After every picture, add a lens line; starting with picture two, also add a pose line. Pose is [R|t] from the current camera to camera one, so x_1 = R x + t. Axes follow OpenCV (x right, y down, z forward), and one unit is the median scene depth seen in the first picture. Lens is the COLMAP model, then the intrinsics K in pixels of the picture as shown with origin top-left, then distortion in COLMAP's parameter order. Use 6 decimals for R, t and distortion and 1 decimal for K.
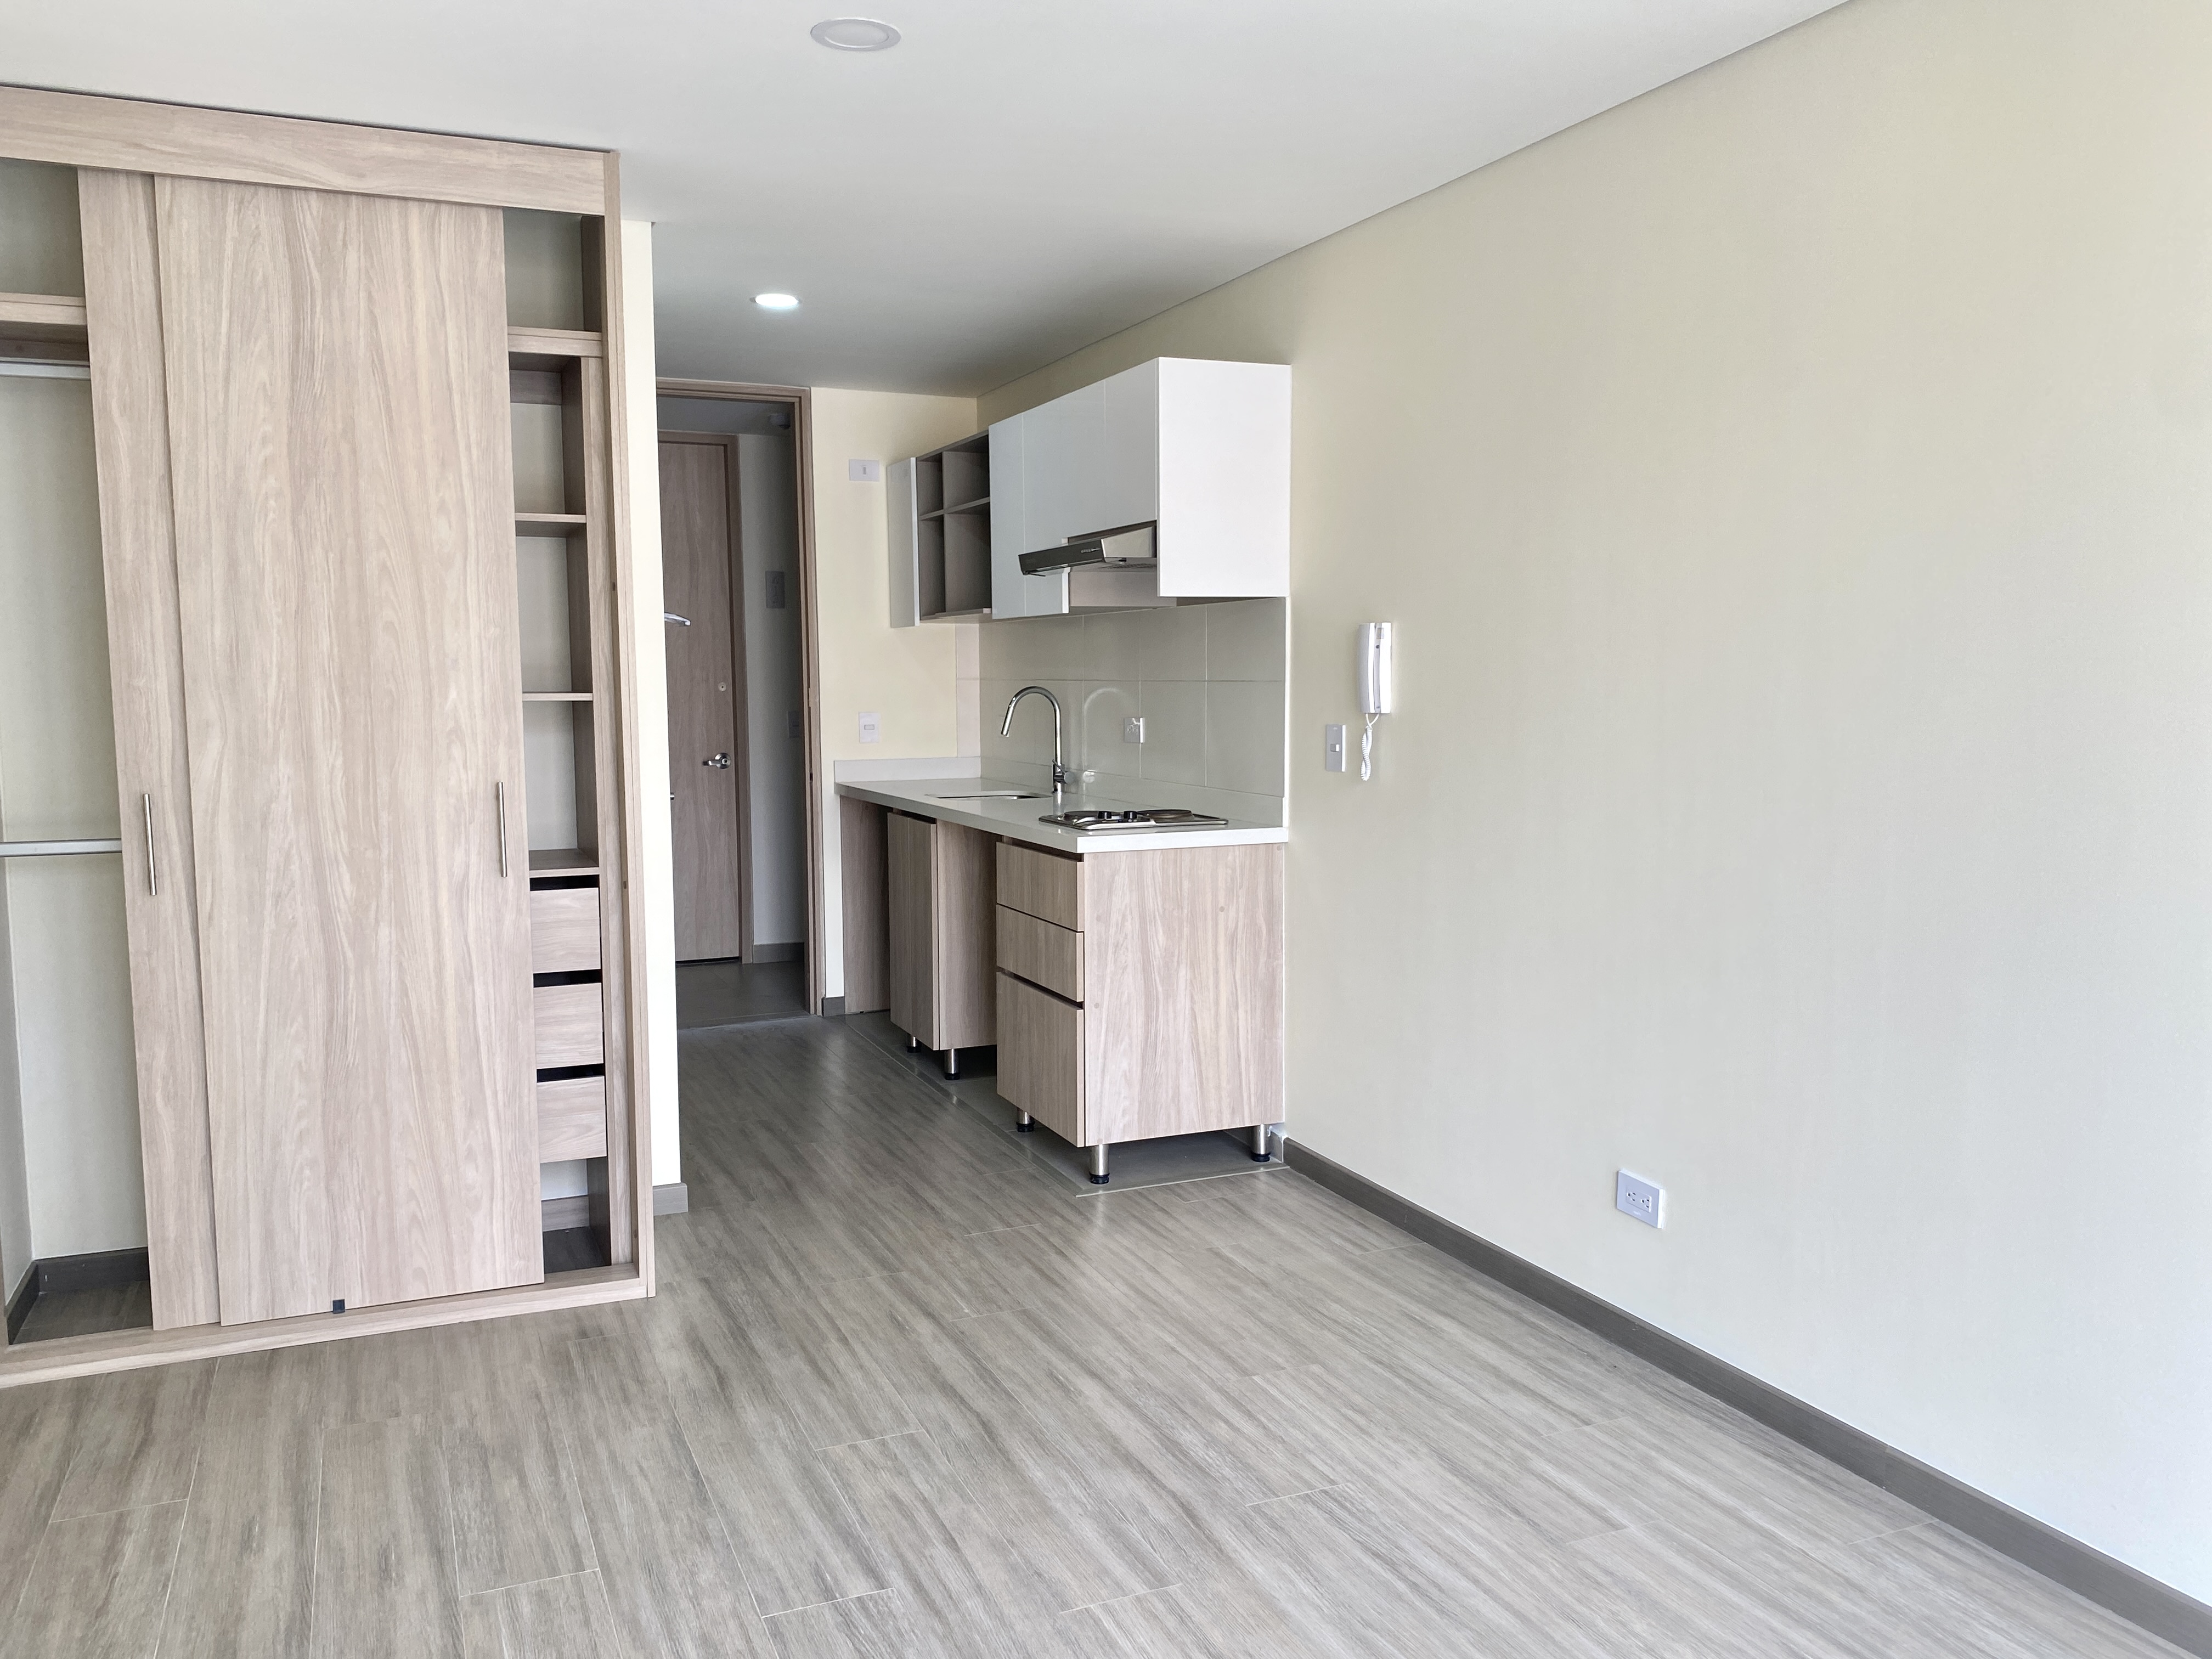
lens RADIAL K [[1647.3, 0, 1116.5], [0, 1647.3, 844.3], [0, 0, 1]] dist [-0.038581, 0.020008]
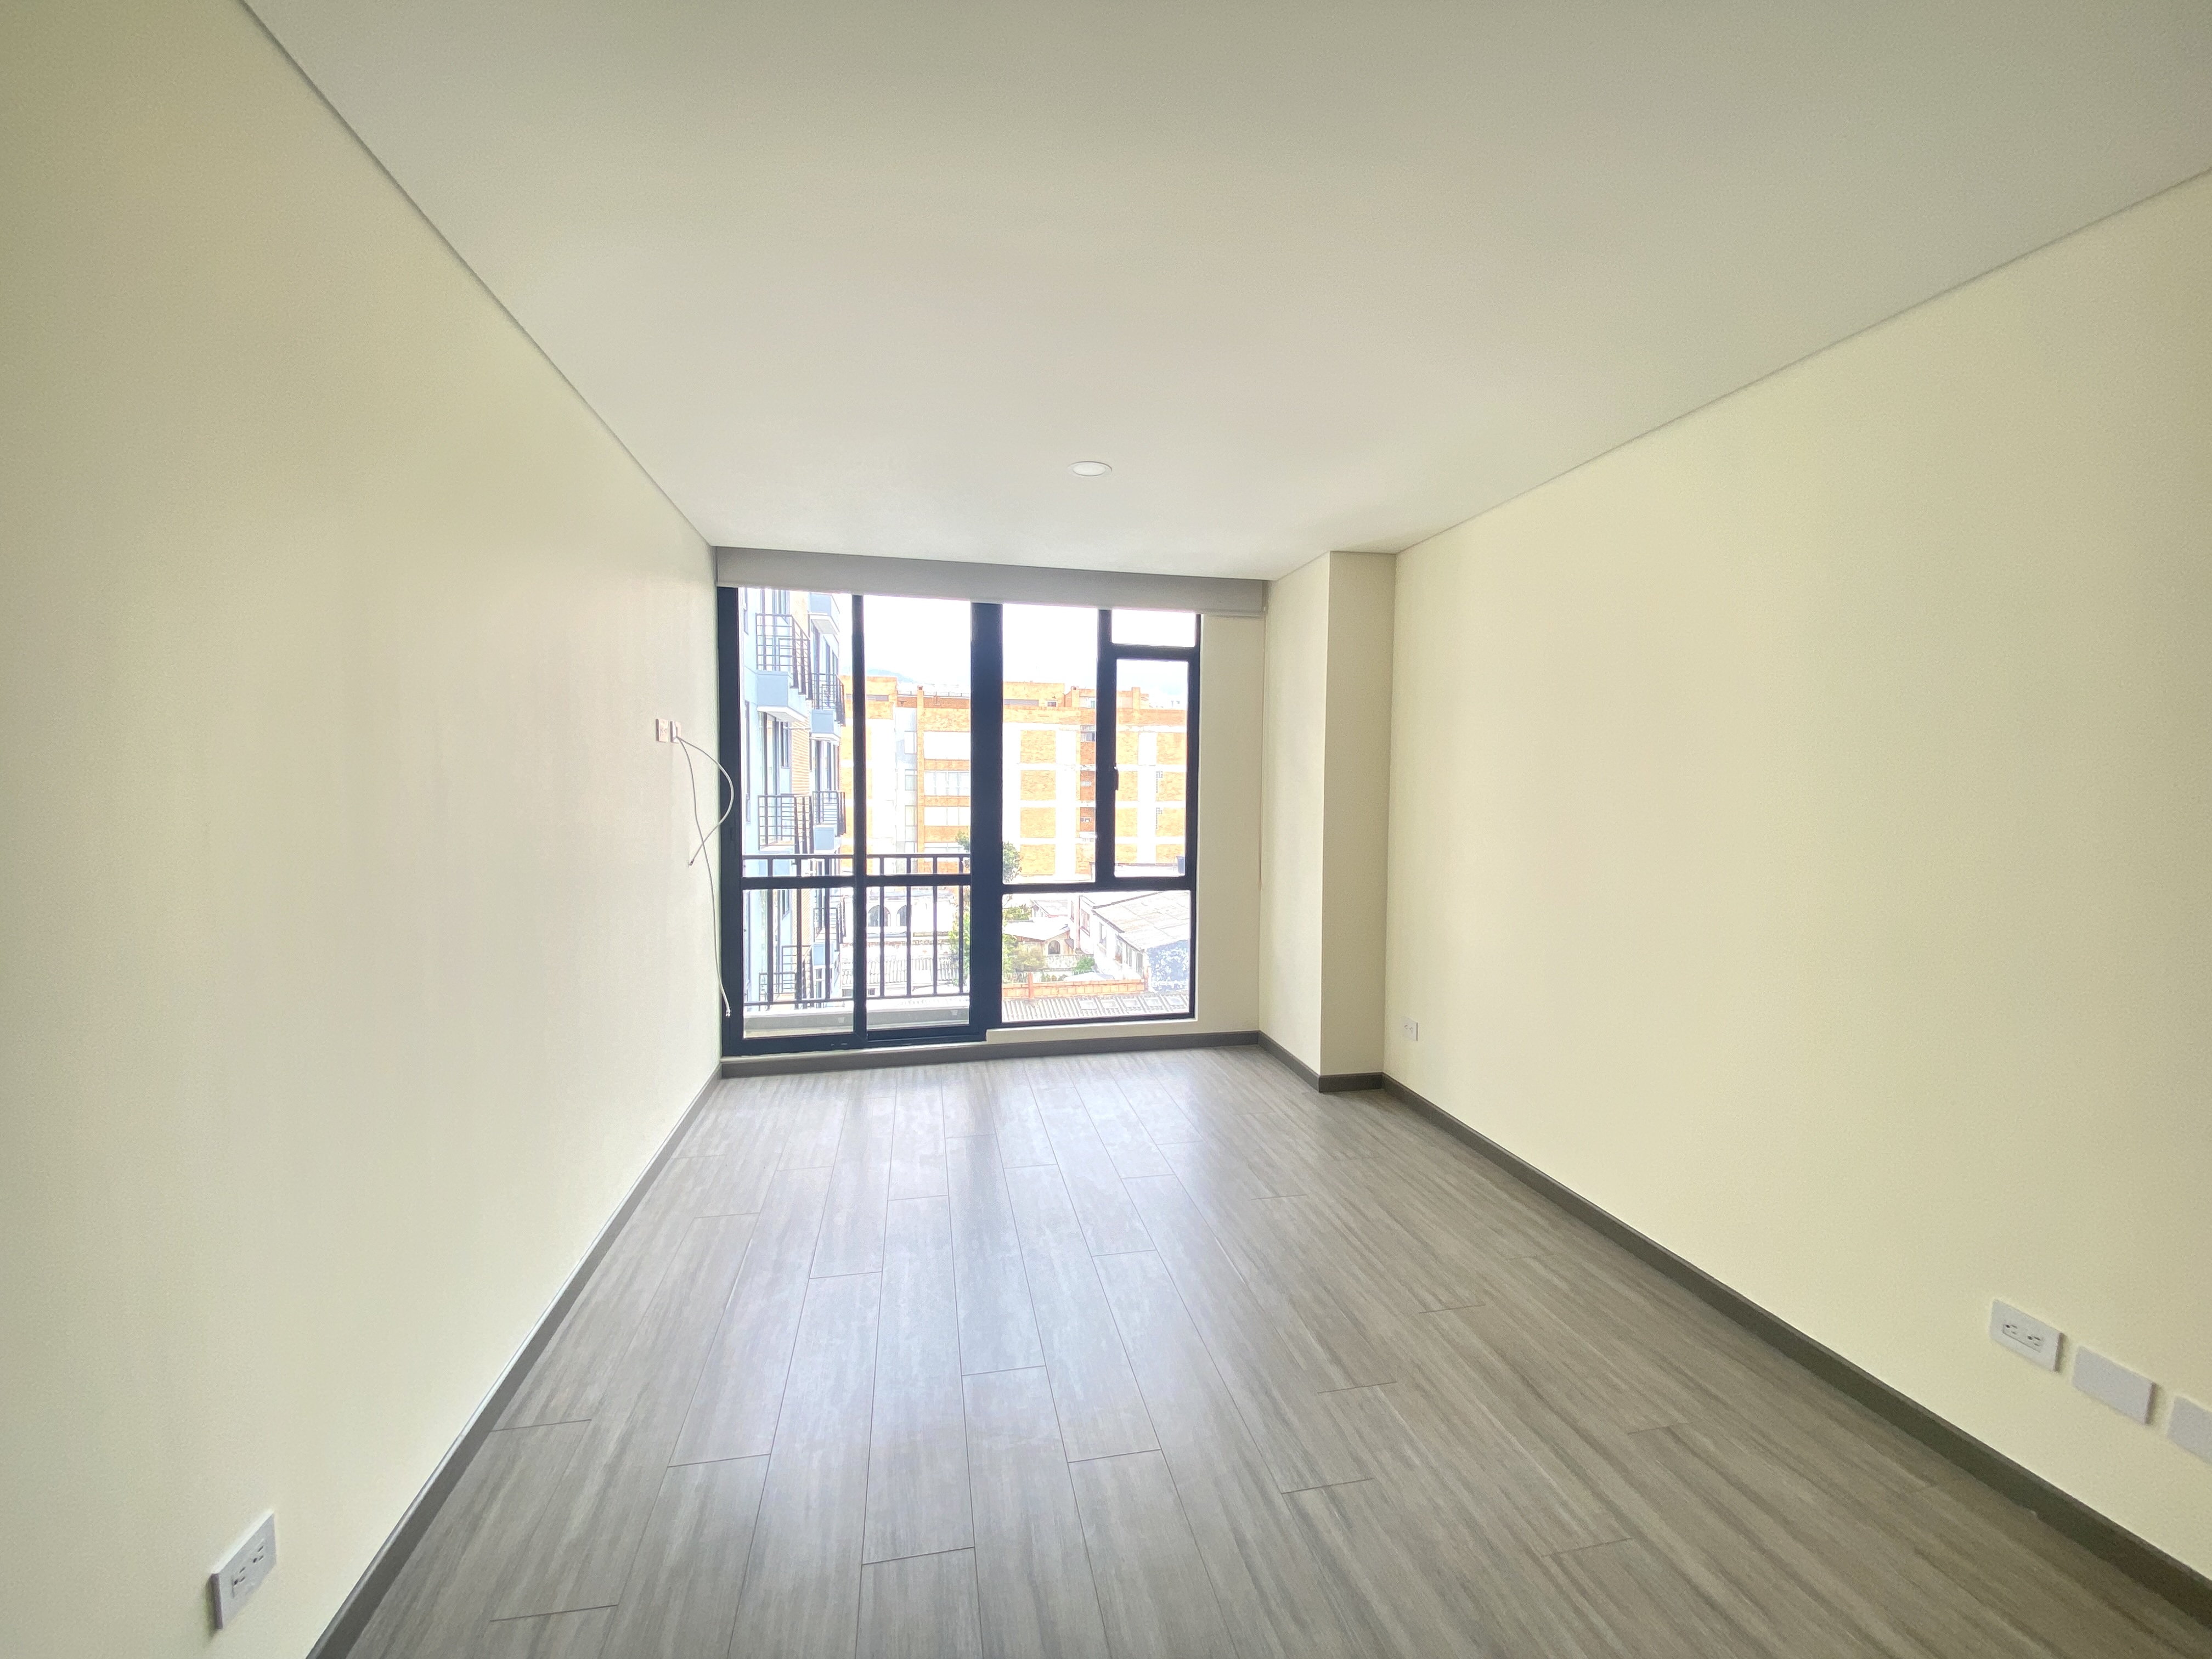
lens RADIAL K [[866.8, 0, 1108.6], [0, 866.8, 830.6], [0, 0, 1]] dist [-0.024339, -0.002635]
pose [[-0.976798, -0.012084, 0.213823, -0.102760], [0.021030, 0.988170, 0.151914, -0.132562], [-0.213129, 0.152886, -0.964988, 1.184310]]
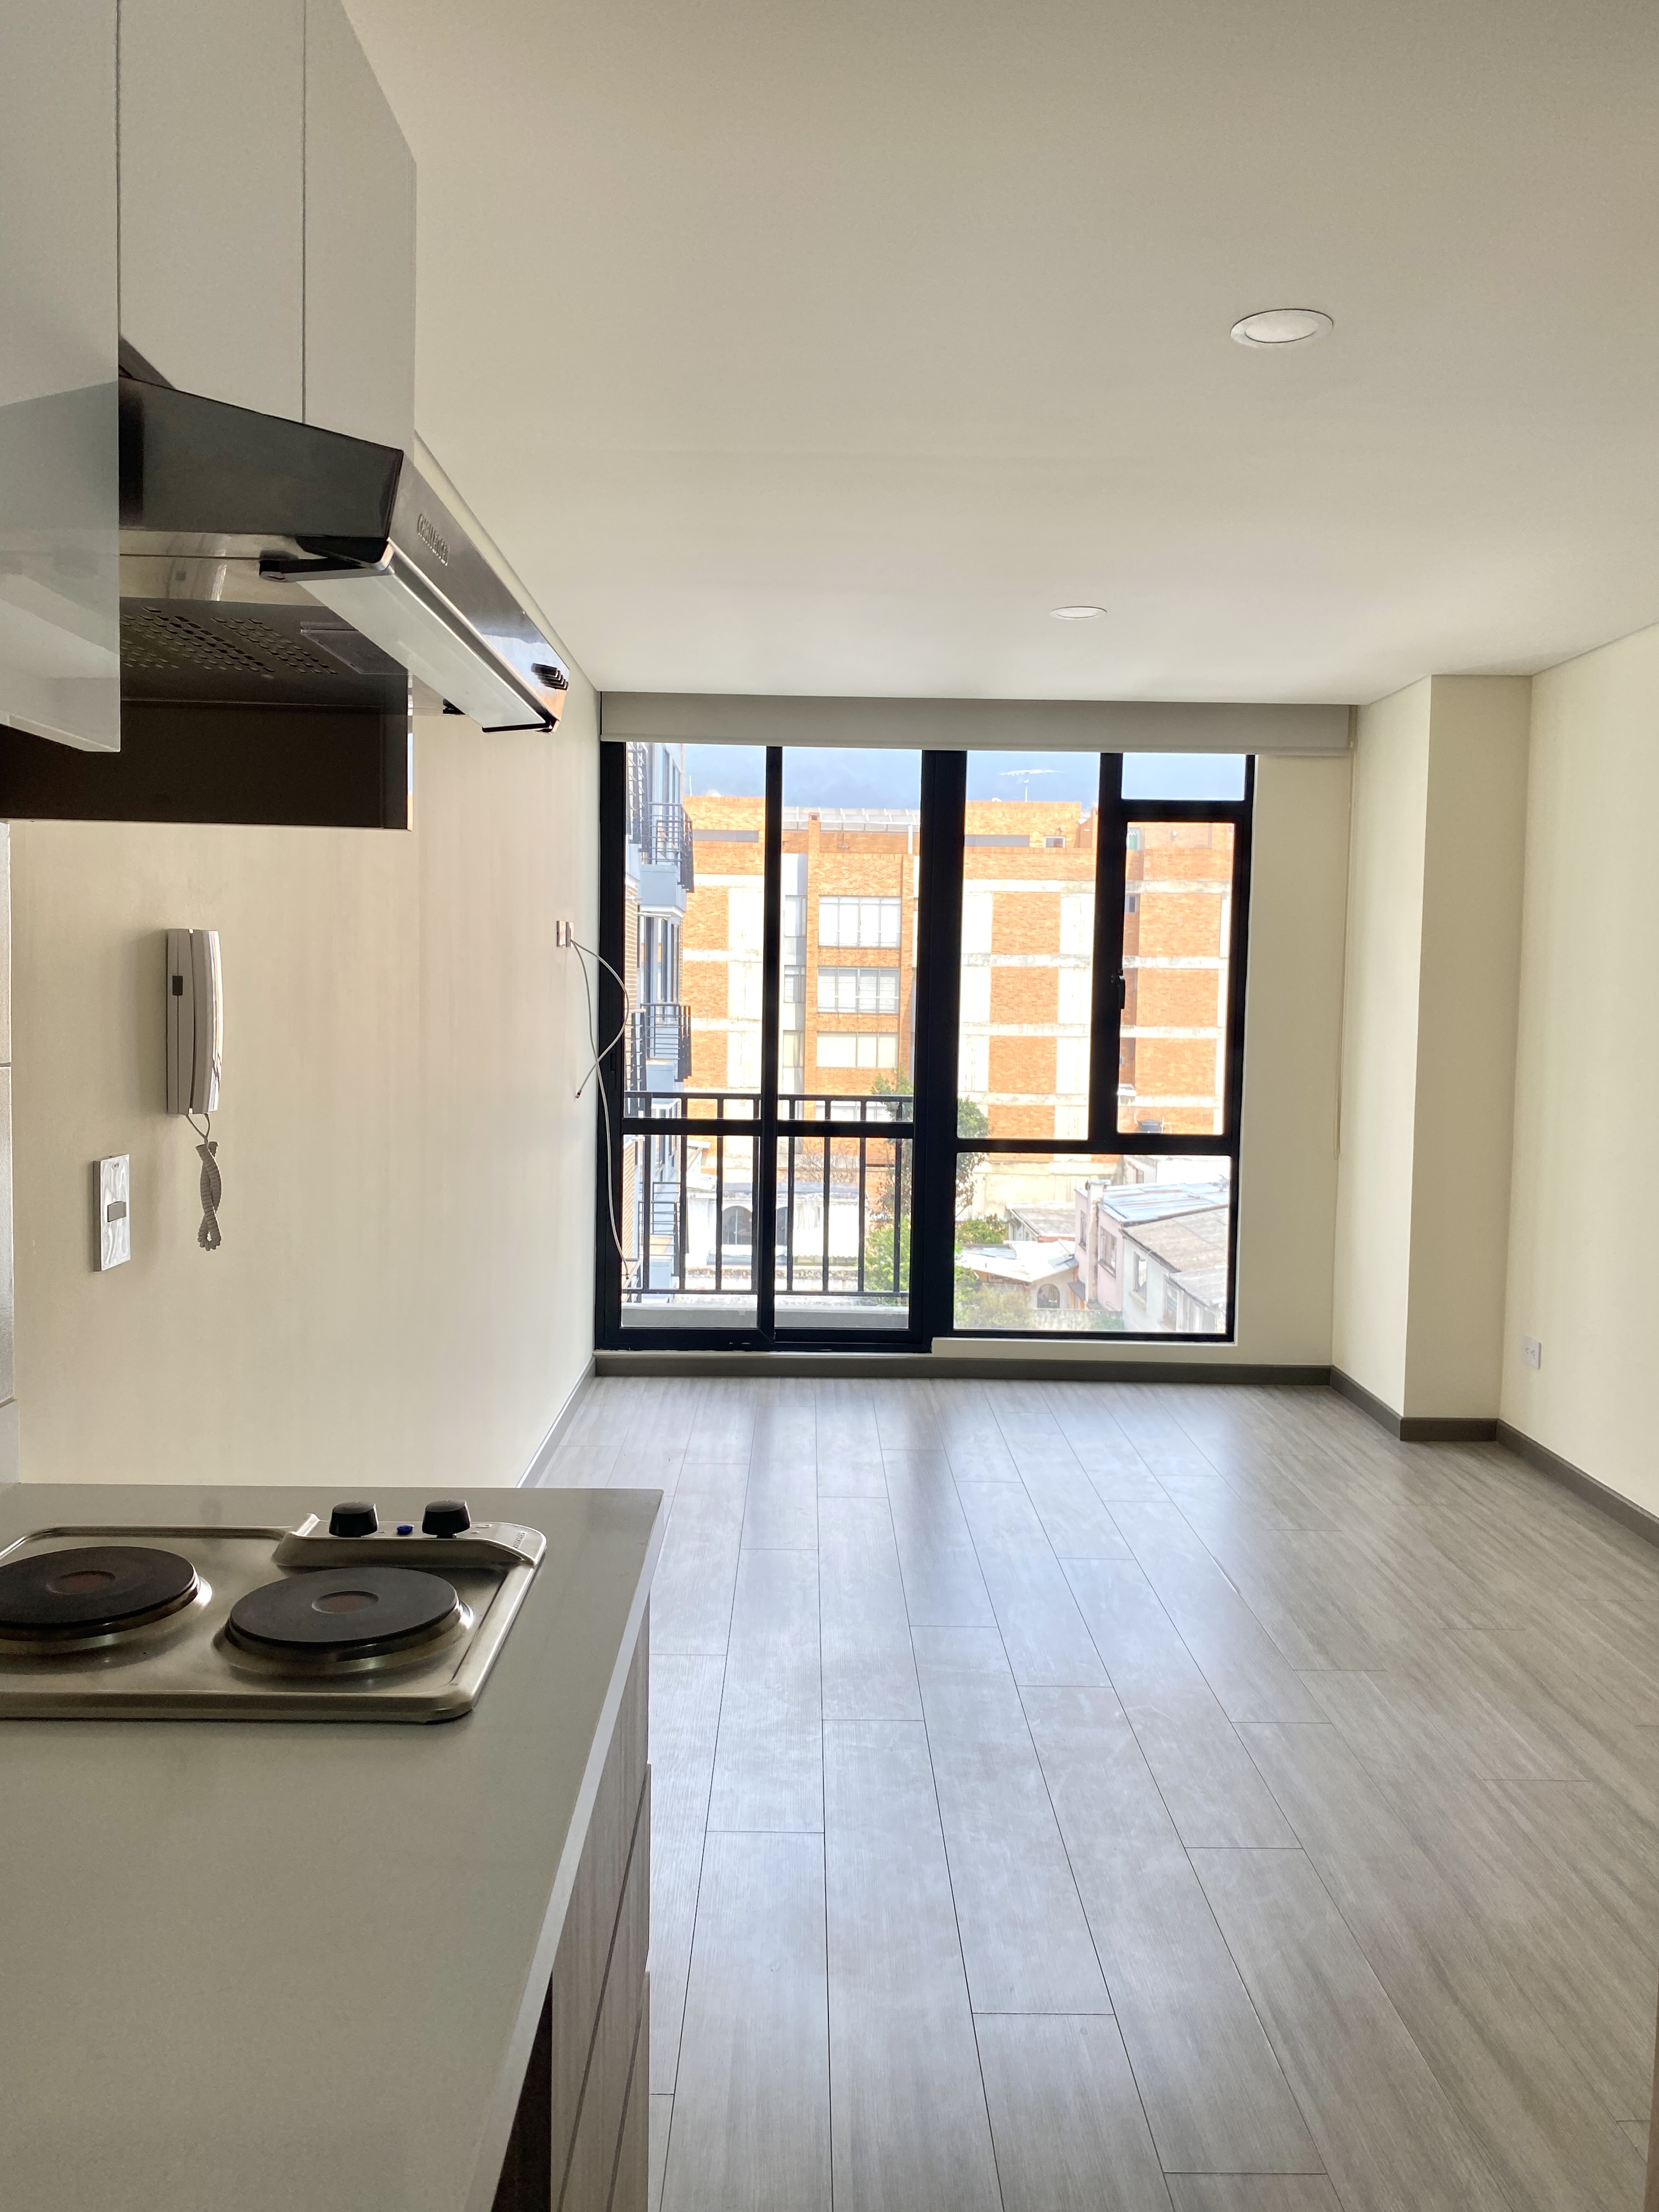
lens RADIAL K [[1647.3, 0, 843.5], [0, 1647.3, 1100.5], [0, 0, 1]] dist [-0.038581, 0.020008]
pose [[-0.918319, -0.033249, 0.394441, -0.257928], [0.032297, 0.986850, 0.158378, -0.185680], [-0.394521, 0.158181, -0.905170, 1.637996]]
